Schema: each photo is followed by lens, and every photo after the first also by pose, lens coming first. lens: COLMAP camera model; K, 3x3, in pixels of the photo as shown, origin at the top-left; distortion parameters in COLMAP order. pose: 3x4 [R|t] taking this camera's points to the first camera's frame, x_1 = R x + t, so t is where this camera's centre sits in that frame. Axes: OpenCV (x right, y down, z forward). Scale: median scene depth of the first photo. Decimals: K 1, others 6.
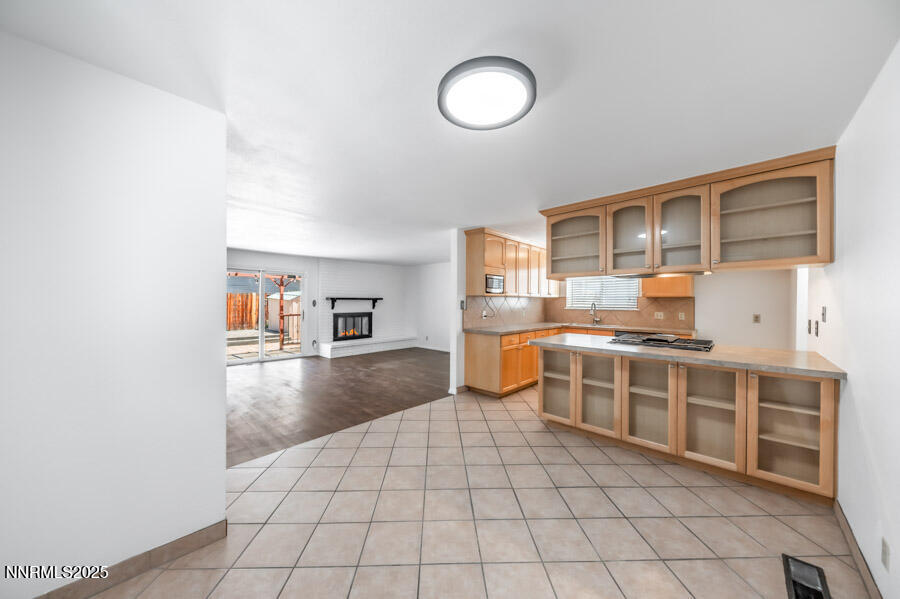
lens RADIAL K [[314.8, 0, 450.0], [0, 314.8, 299.5], [0, 0, 1]] dist [-0.000107, -0.000052]
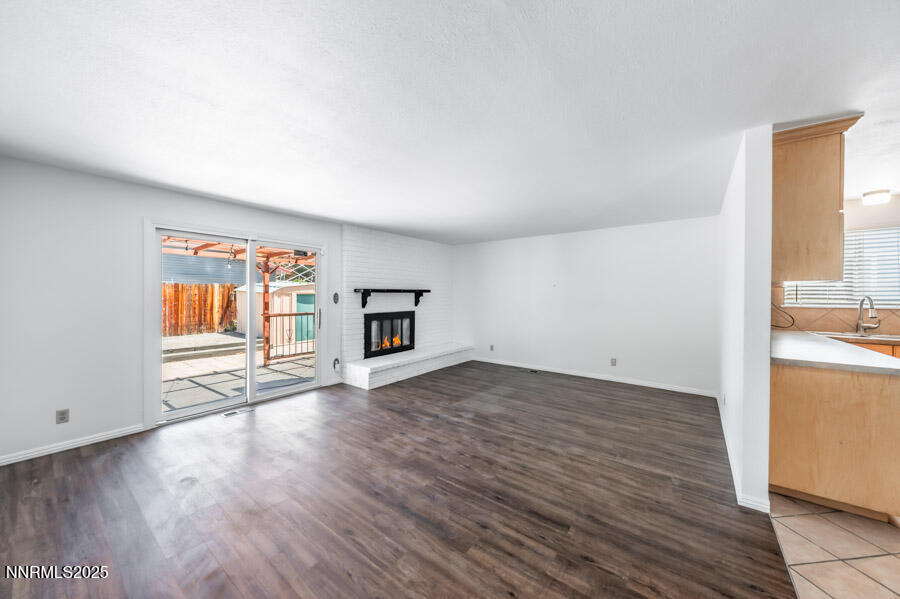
lens RADIAL K [[317.5, 0, 447.6], [0, 317.5, 297.4], [0, 0, 1]] dist [0.007743, -0.000219]
pose [[0.995648, -0.004051, 0.093105, -0.244271], [0.002569, 0.999868, 0.016036, 0.000657], [-0.093157, -0.015727, 0.995527, 0.327519]]
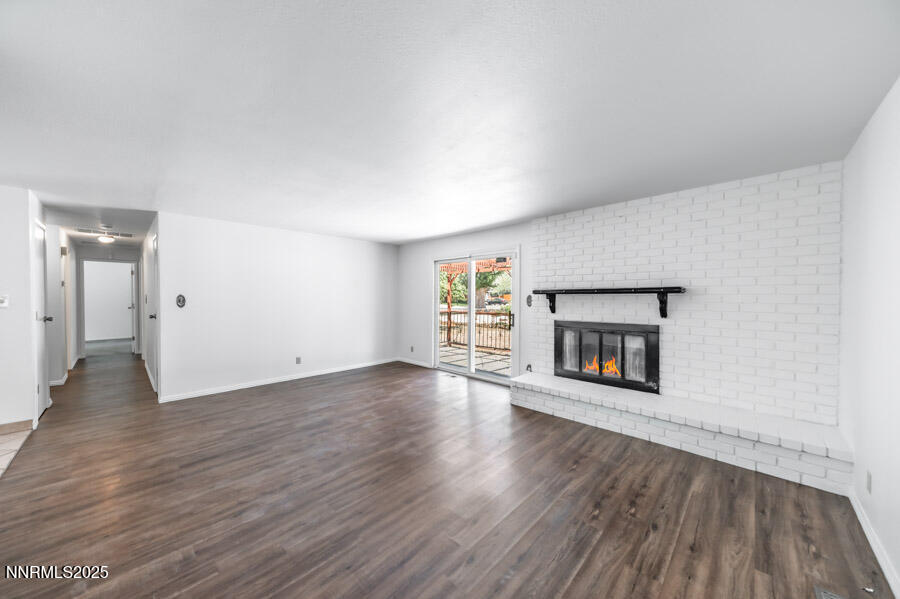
lens RADIAL K [[317.5, 0, 447.6], [0, 317.5, 297.4], [0, 0, 1]] dist [0.007743, -0.000219]
pose [[-0.018343, -0.003515, -0.999826, 0.136525], [0.004621, 0.999983, -0.003600, 0.006496], [0.999821, -0.004687, -0.018326, 0.771979]]
